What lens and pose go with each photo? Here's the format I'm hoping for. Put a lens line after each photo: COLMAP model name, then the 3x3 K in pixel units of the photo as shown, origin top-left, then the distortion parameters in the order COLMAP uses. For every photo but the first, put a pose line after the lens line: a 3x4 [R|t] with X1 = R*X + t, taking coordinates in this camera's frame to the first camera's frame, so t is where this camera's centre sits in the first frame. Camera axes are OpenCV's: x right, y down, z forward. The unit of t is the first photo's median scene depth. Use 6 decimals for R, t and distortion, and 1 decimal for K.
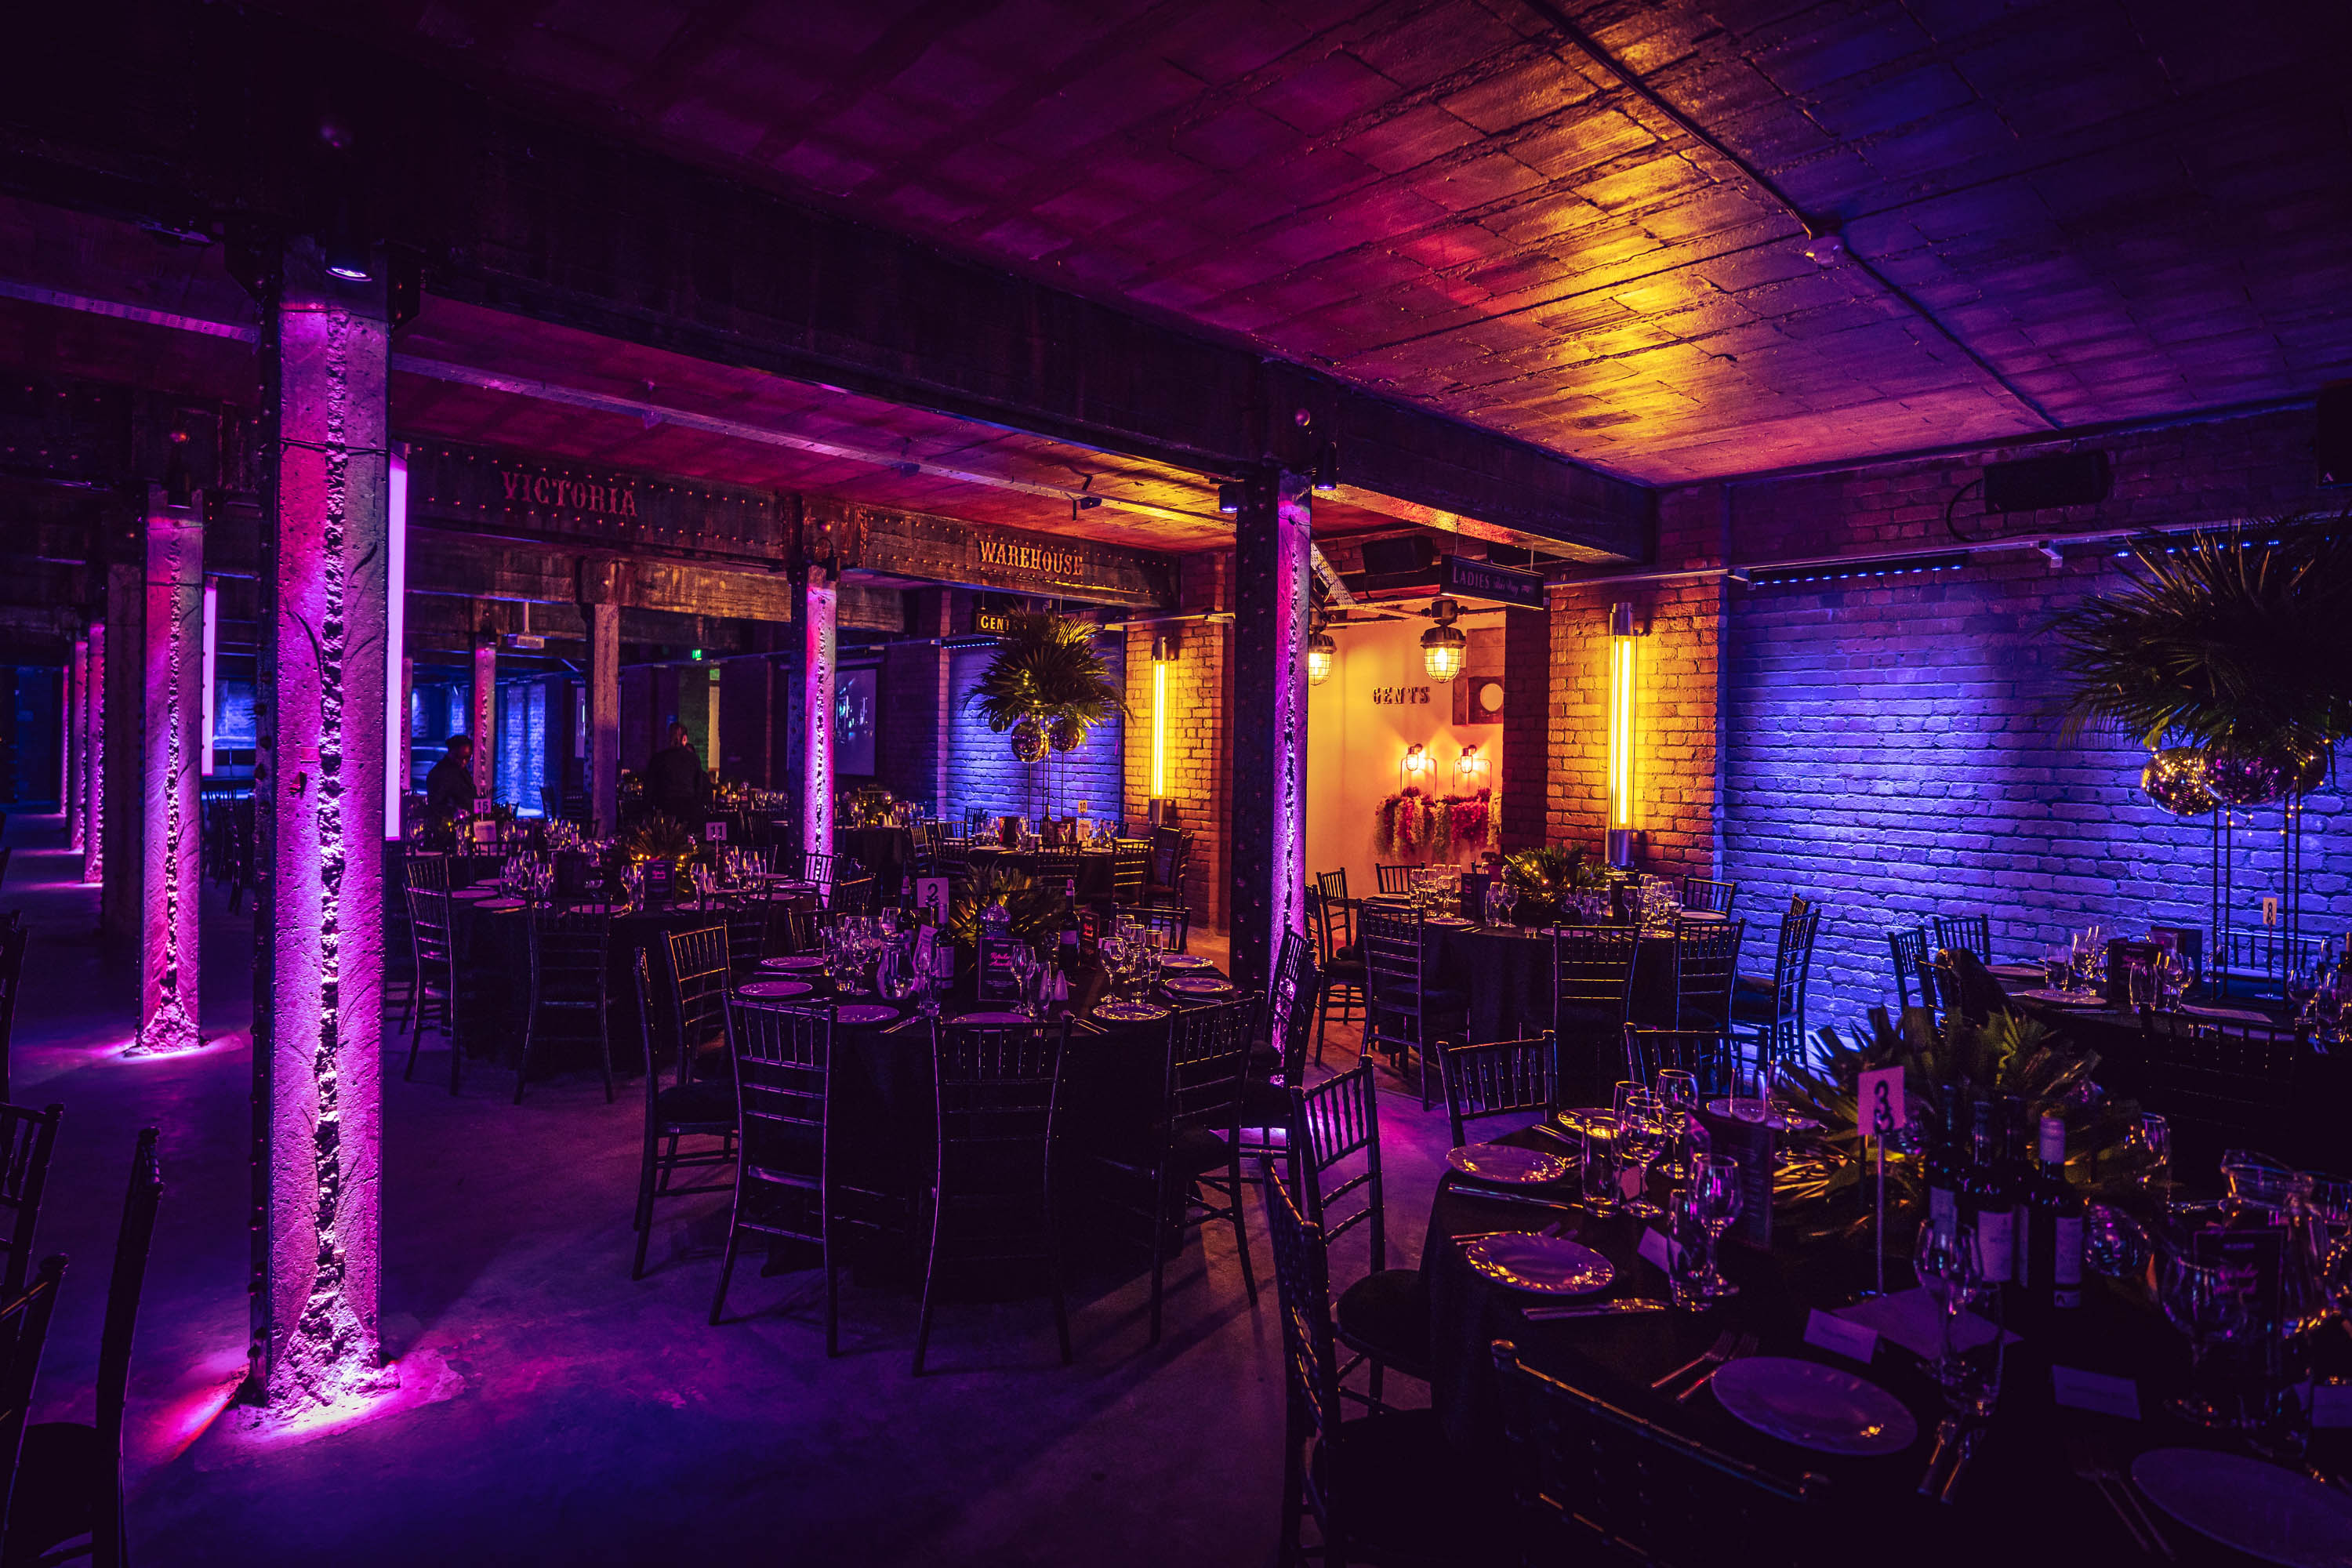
lens RADIAL K [[1298.2, 0, 1145.4], [0, 1298.2, 667.1], [0, 0, 1]] dist [0.004609, 0.001411]
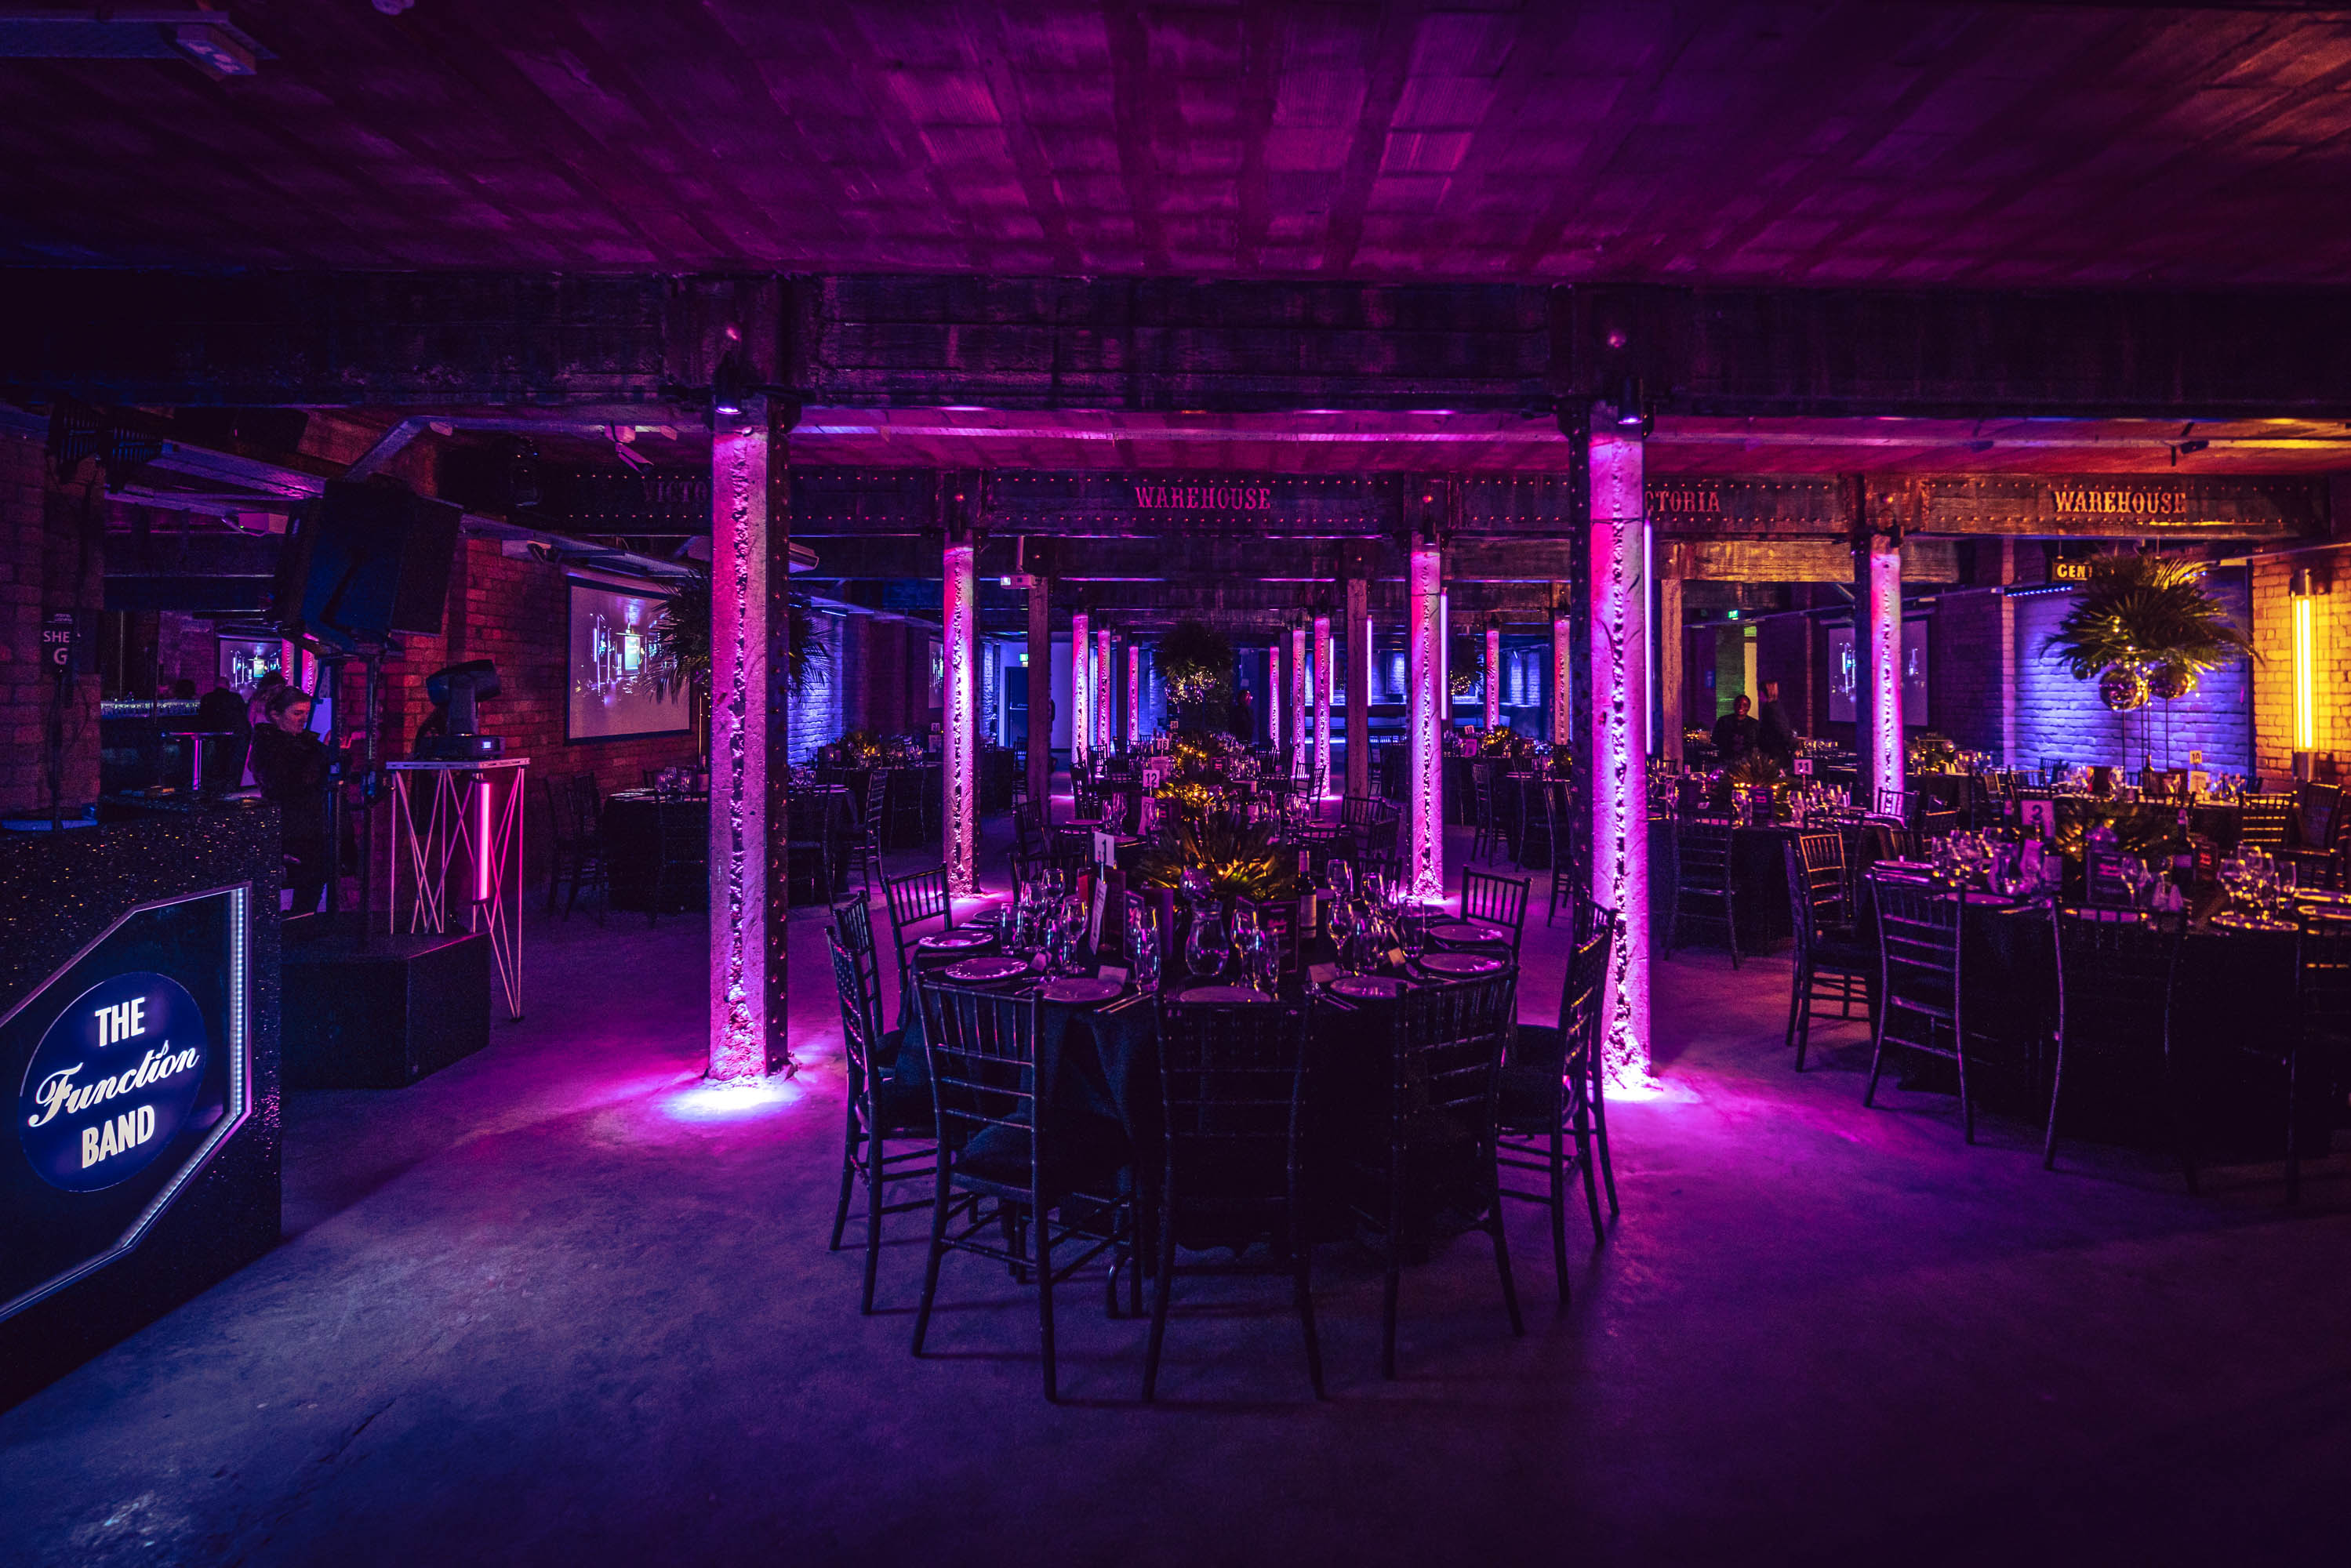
lens RADIAL K [[1297.5, 0, 1144.9], [0, 1297.5, 667.2], [0, 0, 1]] dist [0.004609, 0.001411]
pose [[0.747151, -0.027627, -0.664080, 0.012268], [0.050341, 0.998618, 0.015094, -0.011260], [0.662745, -0.044708, 0.747509, -0.227004]]
